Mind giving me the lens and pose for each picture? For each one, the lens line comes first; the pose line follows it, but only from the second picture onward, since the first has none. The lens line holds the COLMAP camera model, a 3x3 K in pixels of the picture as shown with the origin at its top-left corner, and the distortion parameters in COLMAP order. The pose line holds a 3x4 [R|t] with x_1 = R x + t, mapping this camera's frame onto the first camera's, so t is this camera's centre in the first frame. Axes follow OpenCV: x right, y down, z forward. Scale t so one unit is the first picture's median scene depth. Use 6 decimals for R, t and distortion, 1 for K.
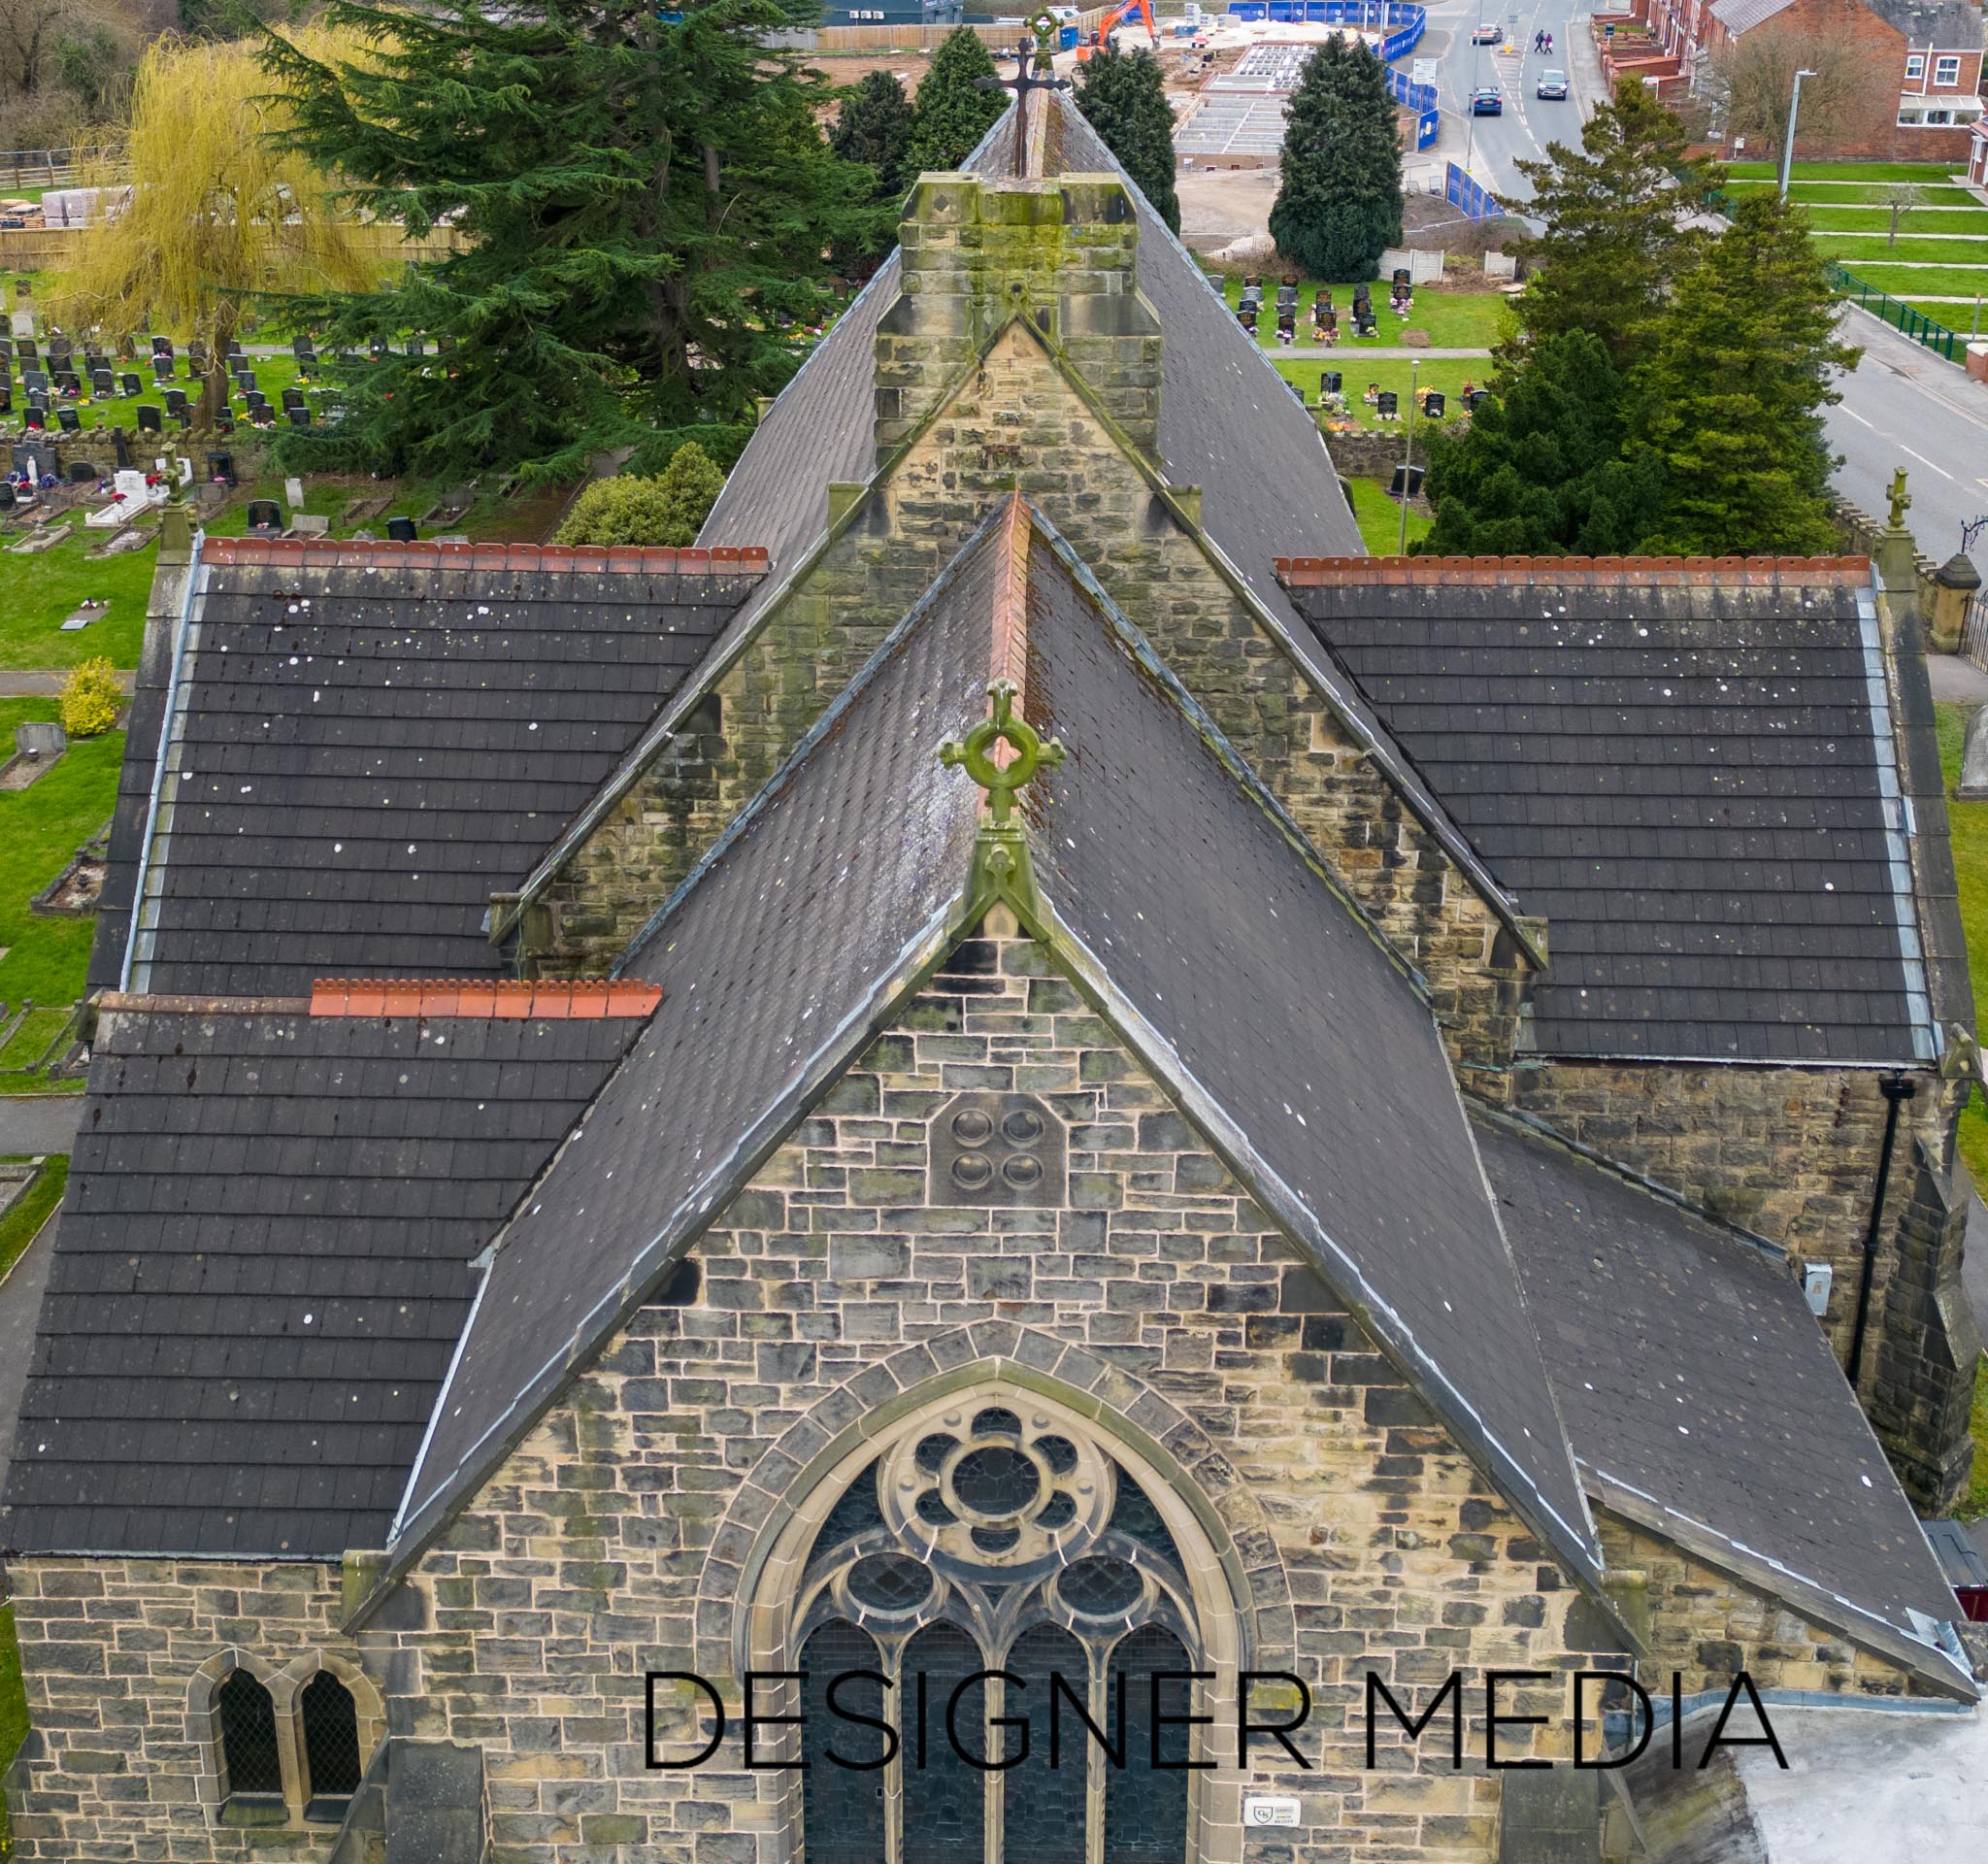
lens RADIAL K [[2322.1, 0, 968.5], [0, 2322.1, 613.3], [0, 0, 1]] dist [0.057393, 0.000000]
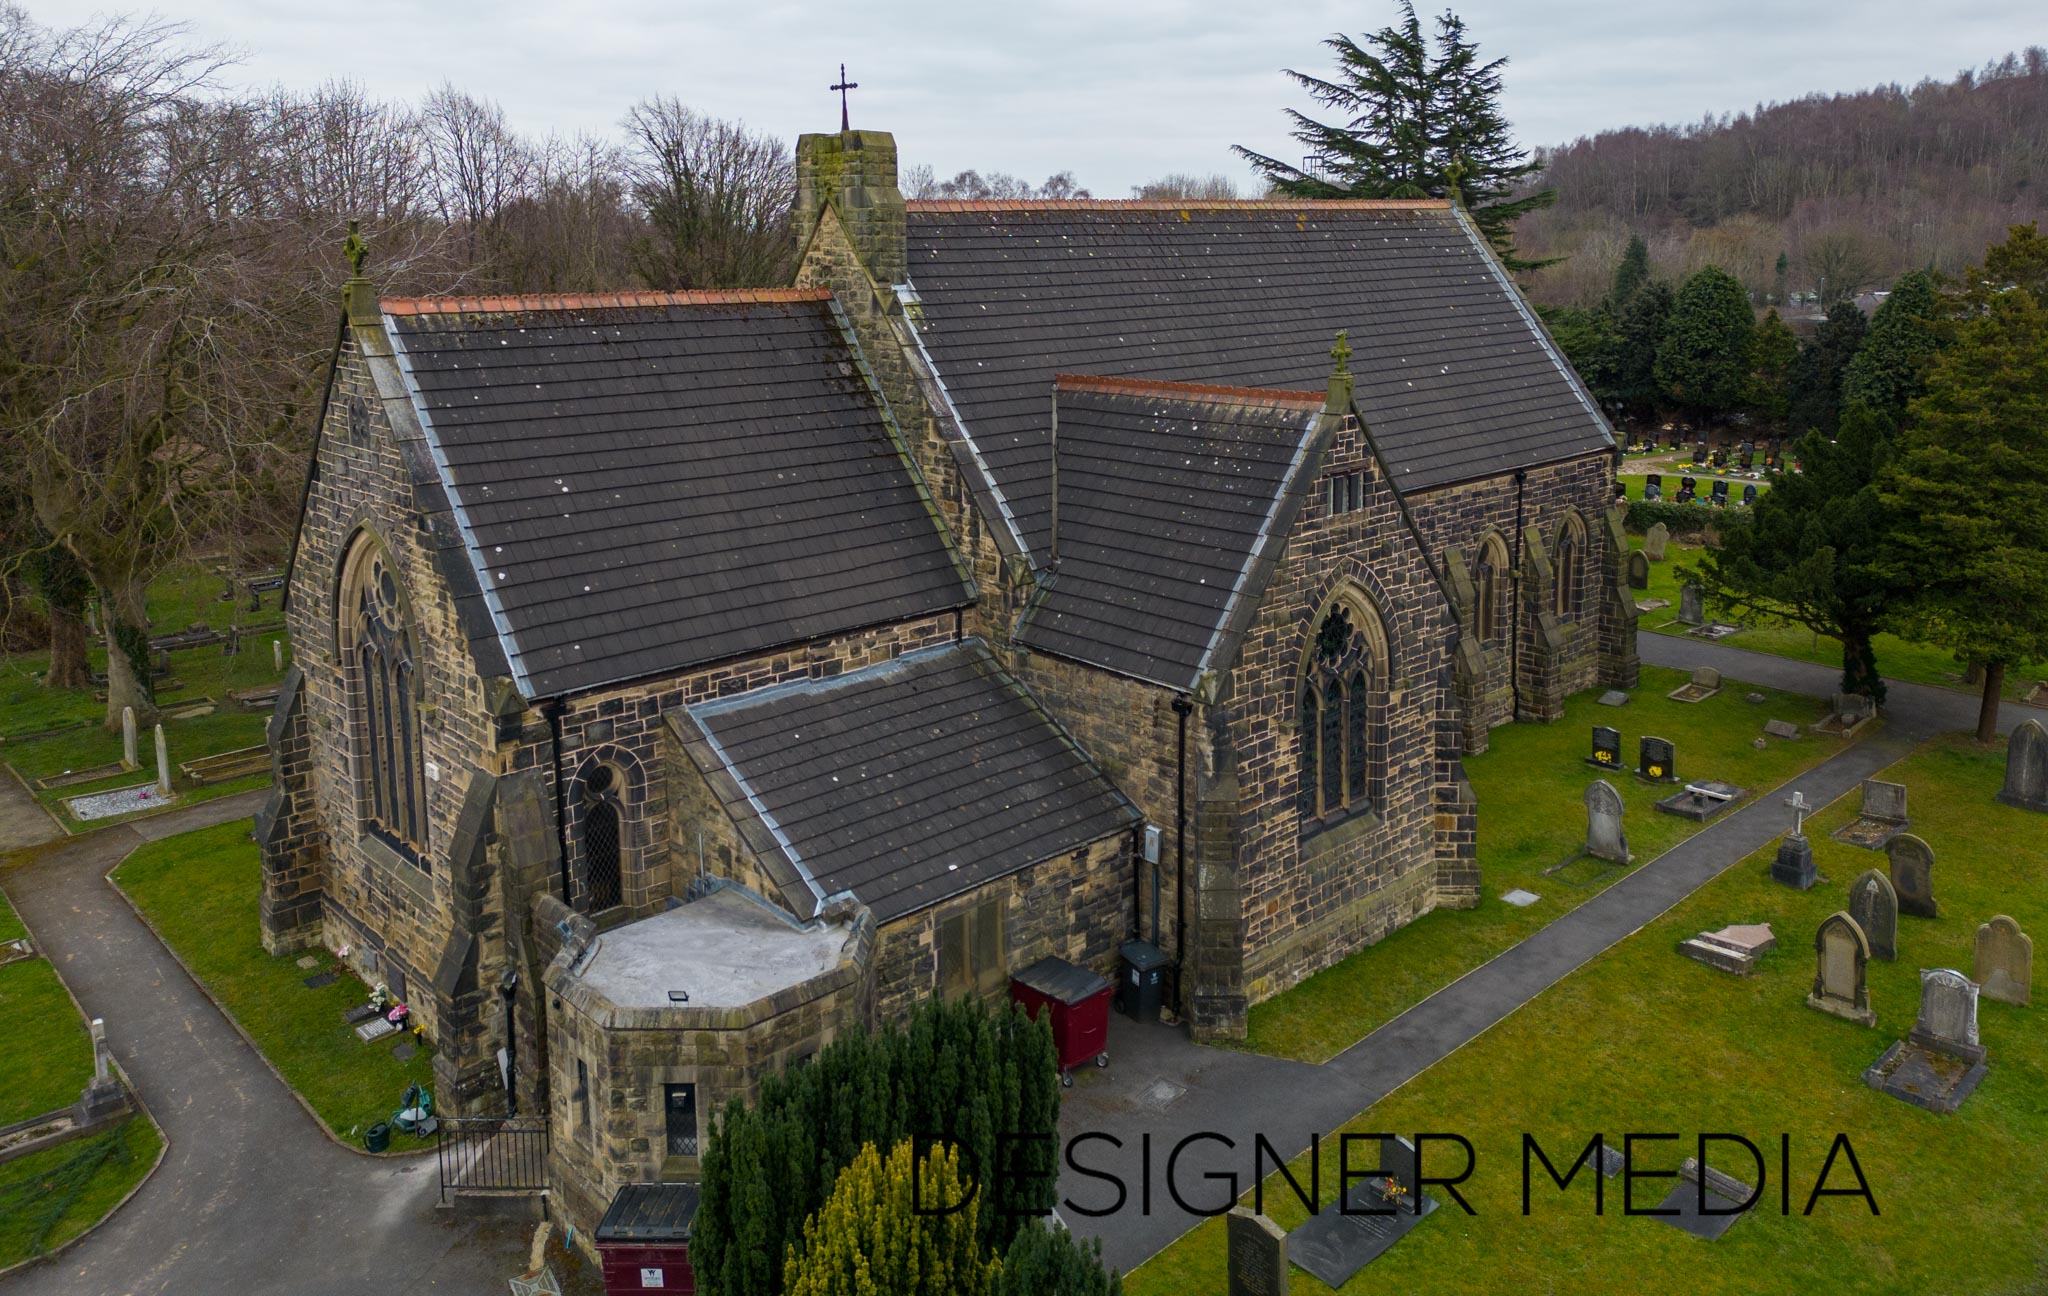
lens RADIAL K [[1492.0, 0, 1024.9], [0, 1492.0, 480.4], [0, 0, 1]] dist [0.088494, -0.060699]
pose [[0.707108, 0.110692, -0.698388, 1.070221], [-0.221059, 0.972771, -0.069638, 0.162340], [0.671663, 0.203627, 0.712323, 0.229785]]
